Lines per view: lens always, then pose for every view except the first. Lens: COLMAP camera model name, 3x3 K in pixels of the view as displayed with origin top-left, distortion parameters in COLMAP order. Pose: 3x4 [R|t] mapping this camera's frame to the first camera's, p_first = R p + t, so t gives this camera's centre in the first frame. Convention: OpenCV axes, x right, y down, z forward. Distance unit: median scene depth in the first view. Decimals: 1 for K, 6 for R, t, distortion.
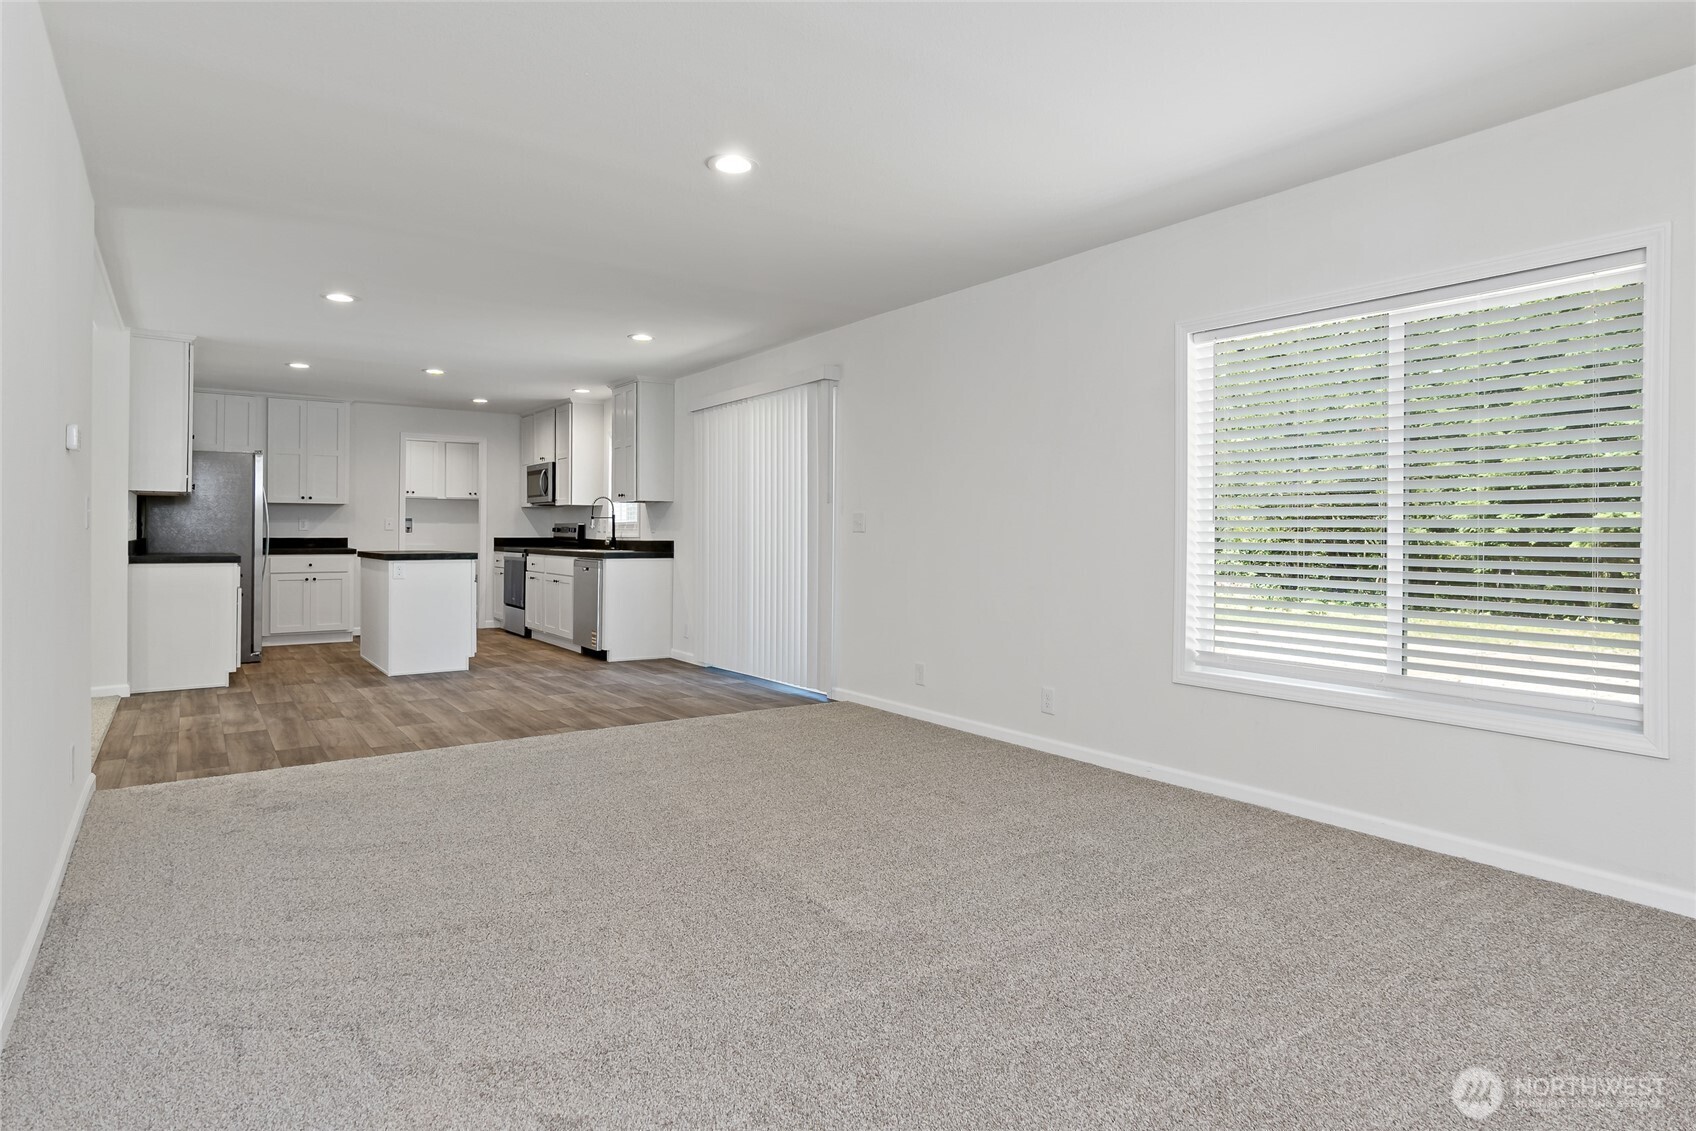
lens RADIAL K [[926.5, 0, 848.4], [0, 926.5, 535.0], [0, 0, 1]] dist [-0.015236, 0.000318]
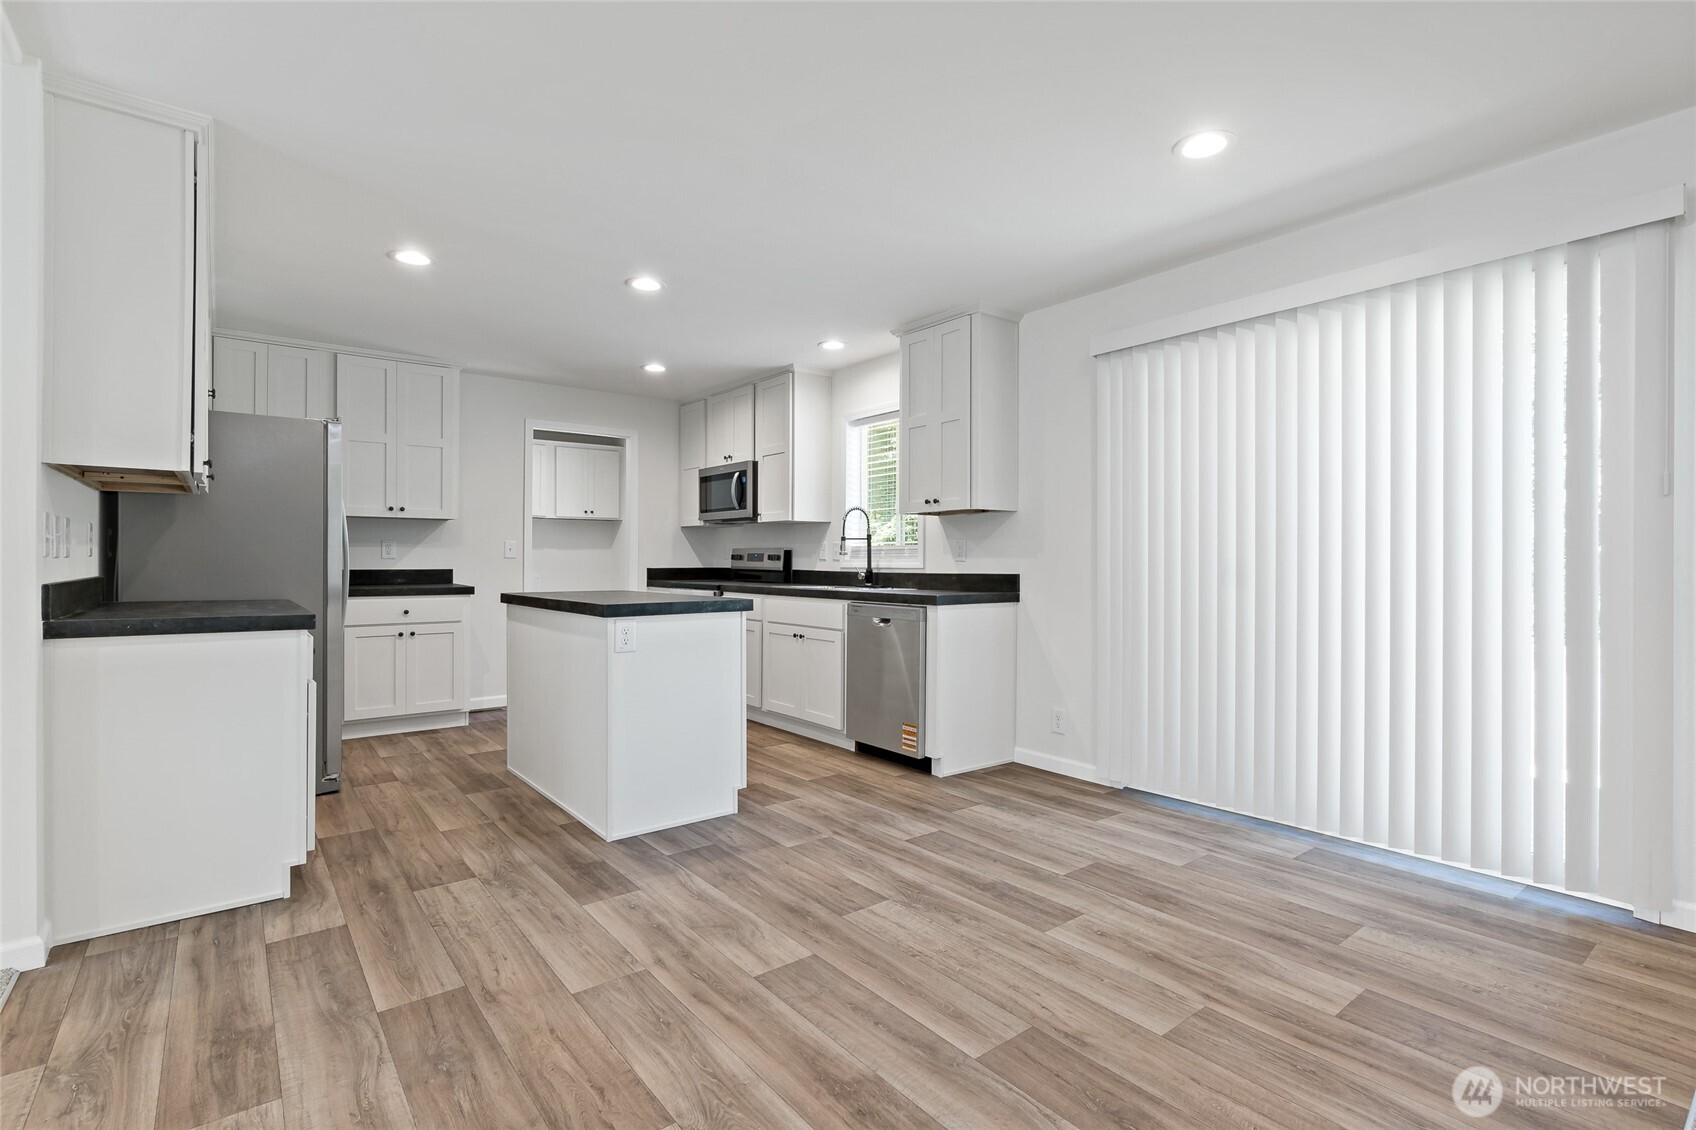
lens RADIAL K [[793.3, 0, 848.0], [0, 793.3, 565.0], [0, 0, 1]] dist [-0.006816, -0.000012]
pose [[0.998868, -0.001901, 0.047521, -0.319790], [0.001696, 0.999989, 0.004356, -0.002555], [-0.047529, -0.004271, 0.998861, 0.458614]]
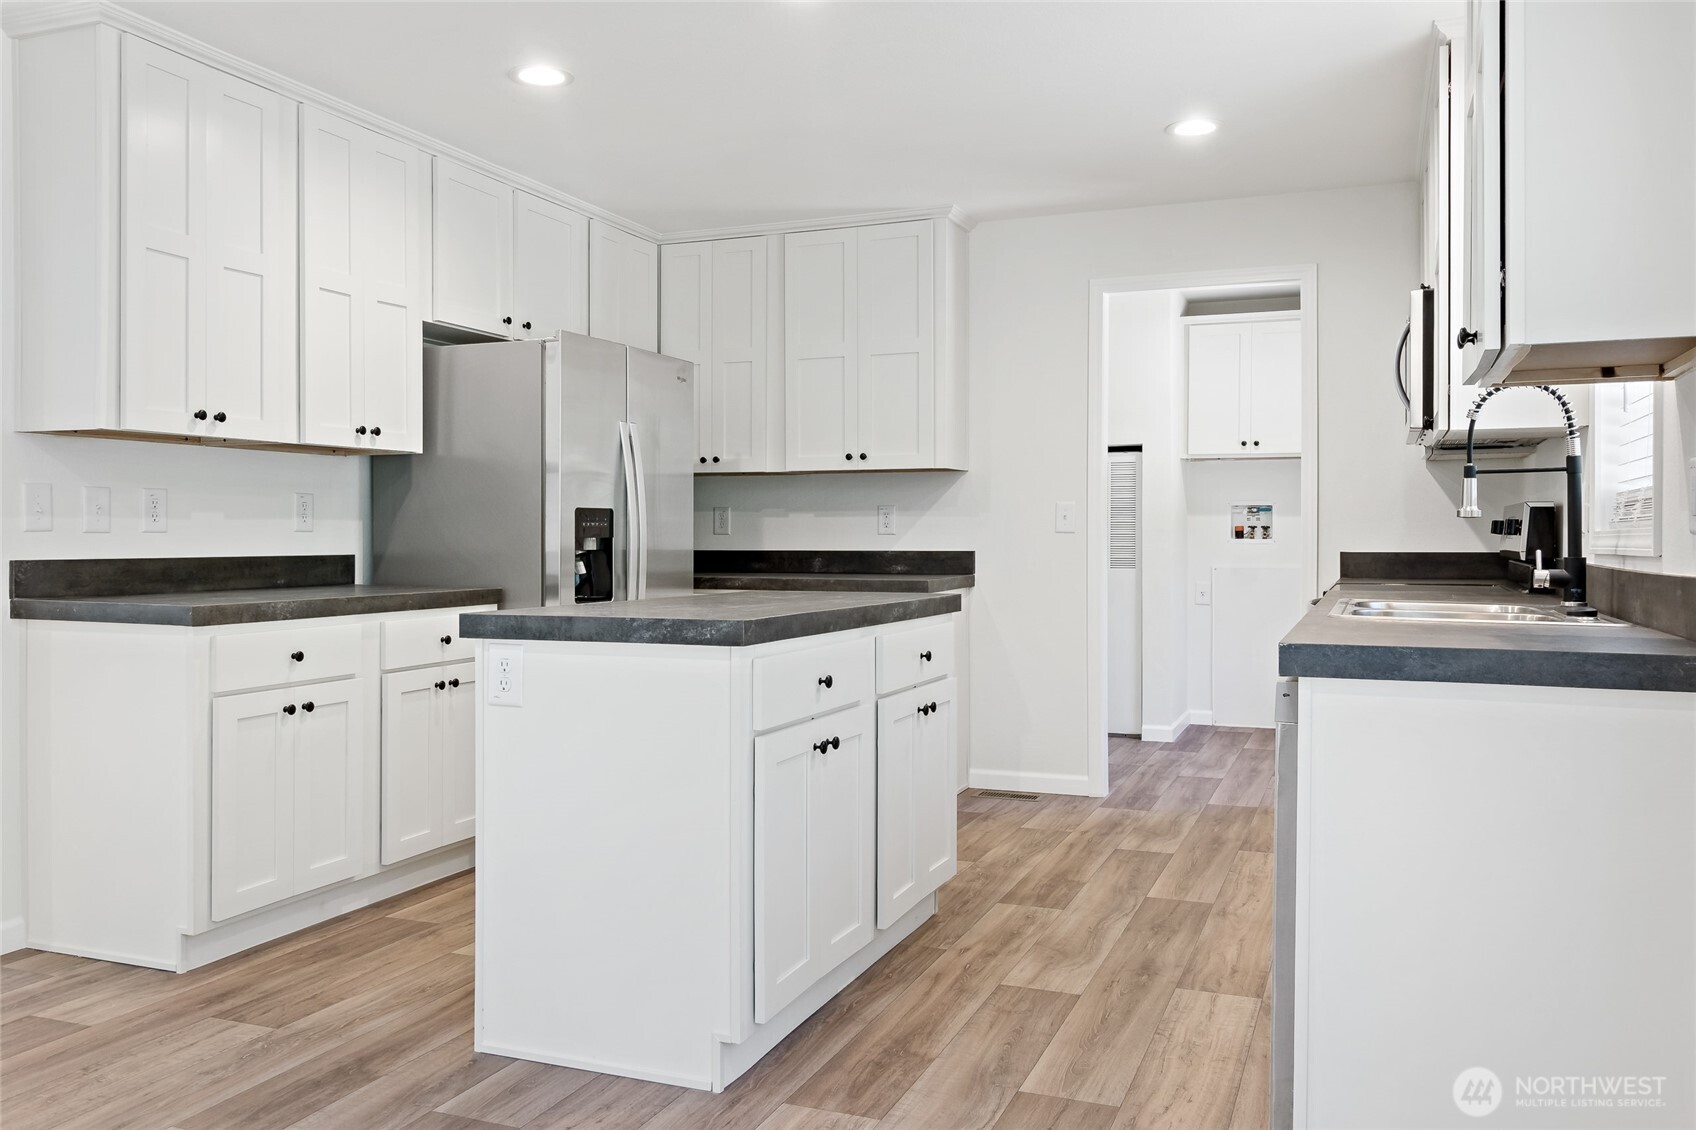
lens RADIAL K [[1327.9, 0, 850.9], [0, 1327.9, 556.8], [0, 0, 1]] dist [0.000931, -0.003161]
pose [[0.541272, 0.008410, -0.840805, -0.082485], [0.000343, 0.999948, 0.010222, -0.000771], [0.840847, -0.005821, 0.541241, 0.728868]]
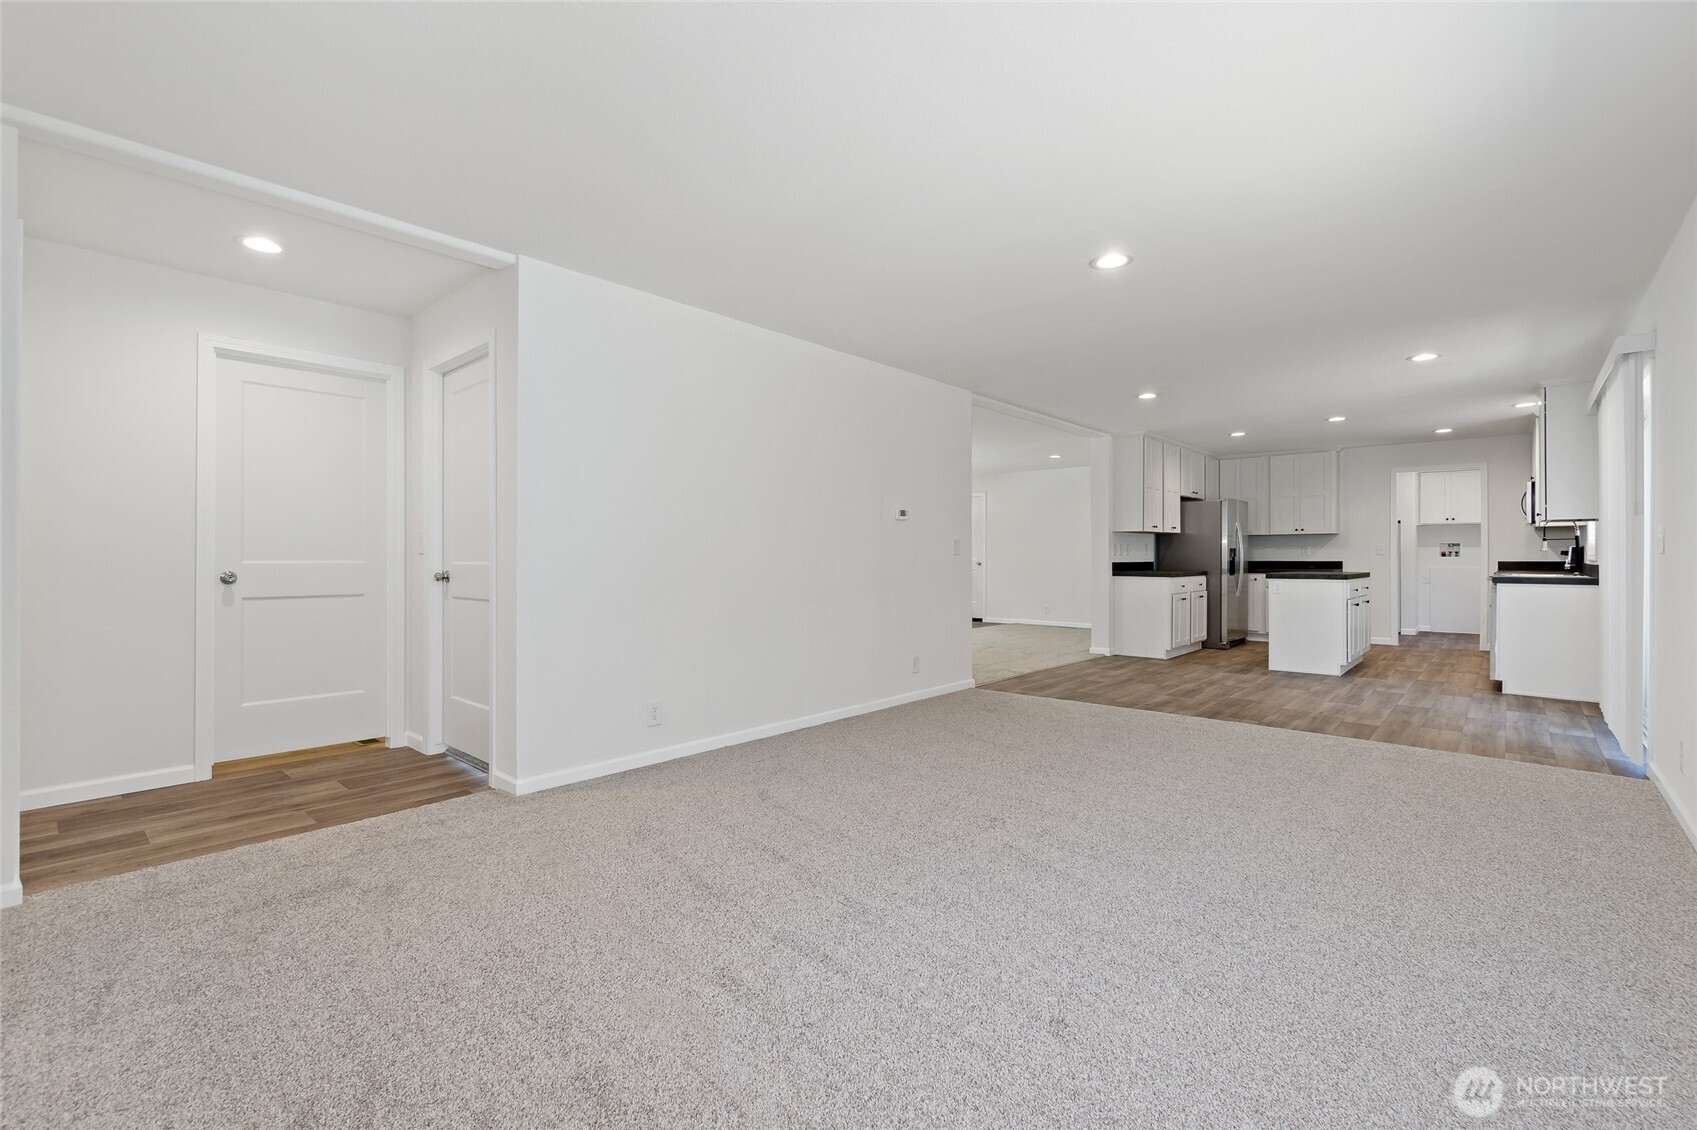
lens RADIAL K [[753.0, 0, 849.7], [0, 753.0, 558.4], [0, 0, 1]] dist [-0.000218, 0.001182]
pose [[0.226515, -0.001986, -0.974006, 0.315439], [0.000228, 0.999998, -0.001986, 0.001224], [0.974008, 0.000227, 0.226515, 0.169475]]
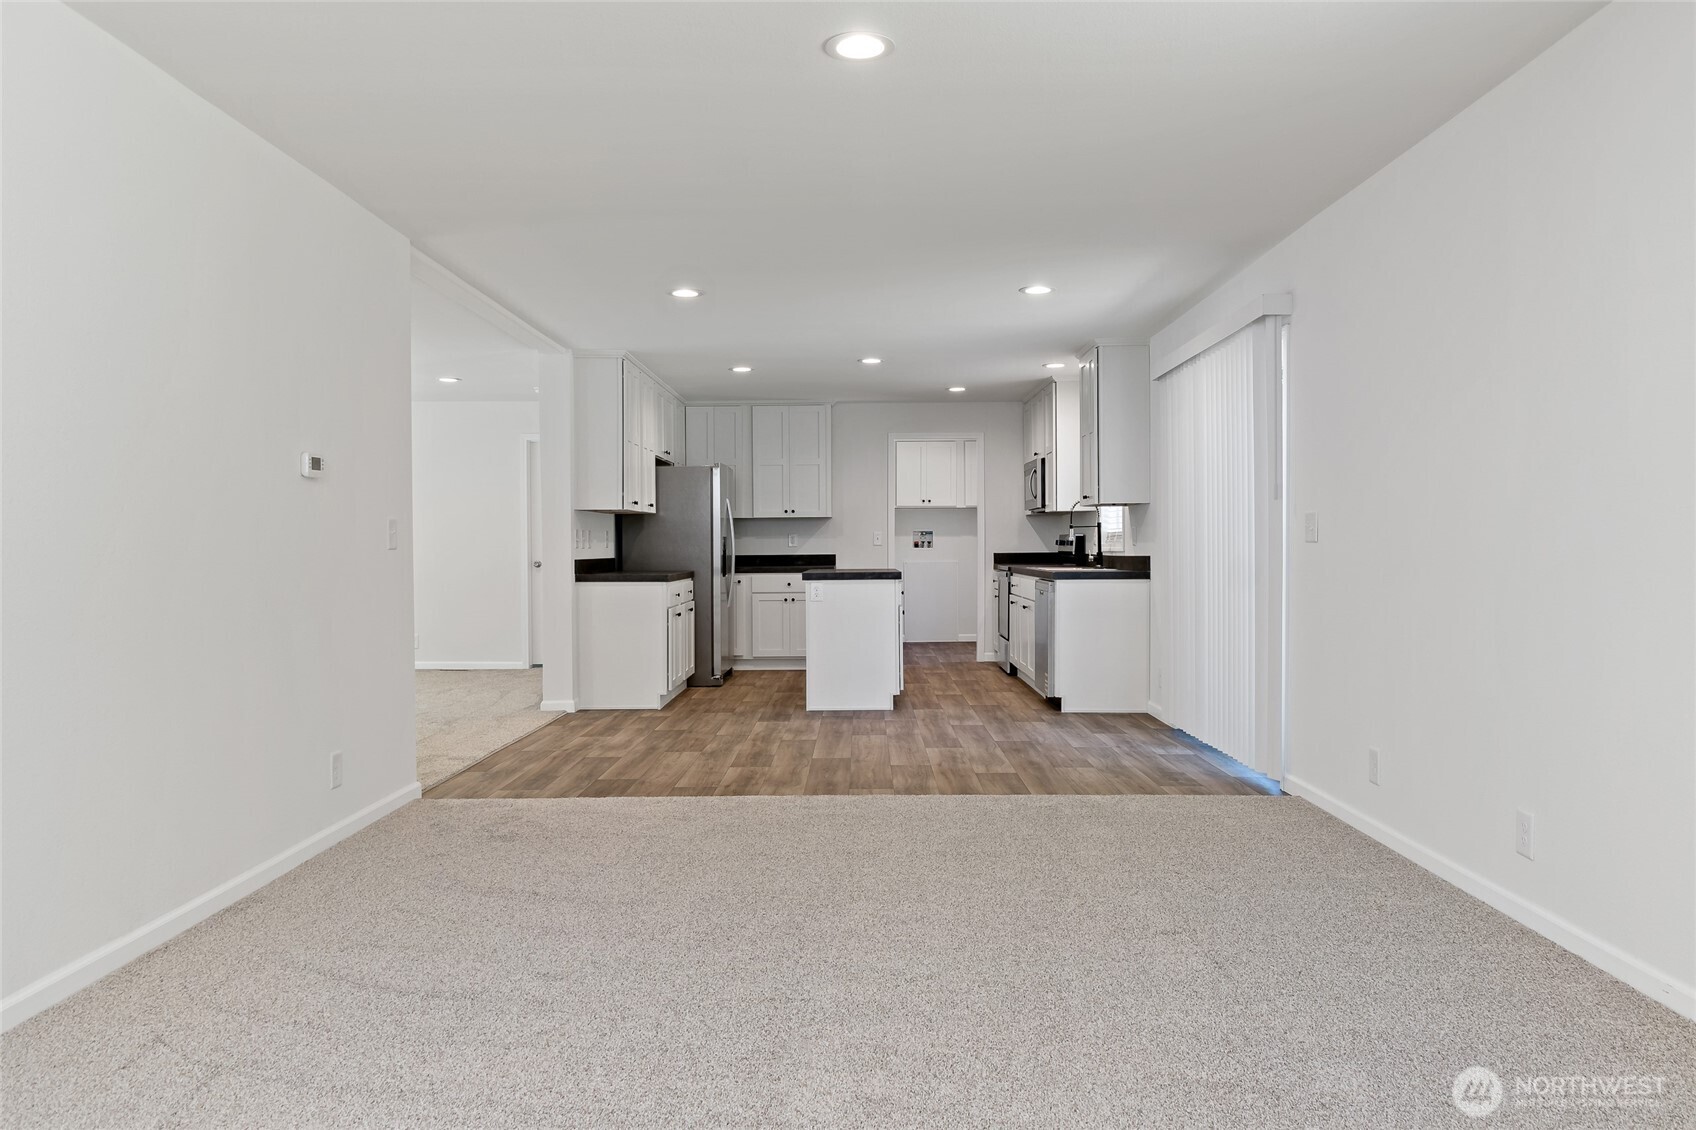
lens RADIAL K [[1175.5, 0, 853.4], [0, 1175.5, 566.3], [0, 0, 1]] dist [-0.001448, 0.000188]
pose [[0.809156, -0.000391, -0.587594, 0.168340], [0.009859, 0.999868, 0.012911, -0.000088], [0.587511, -0.016240, 0.809053, 0.093863]]
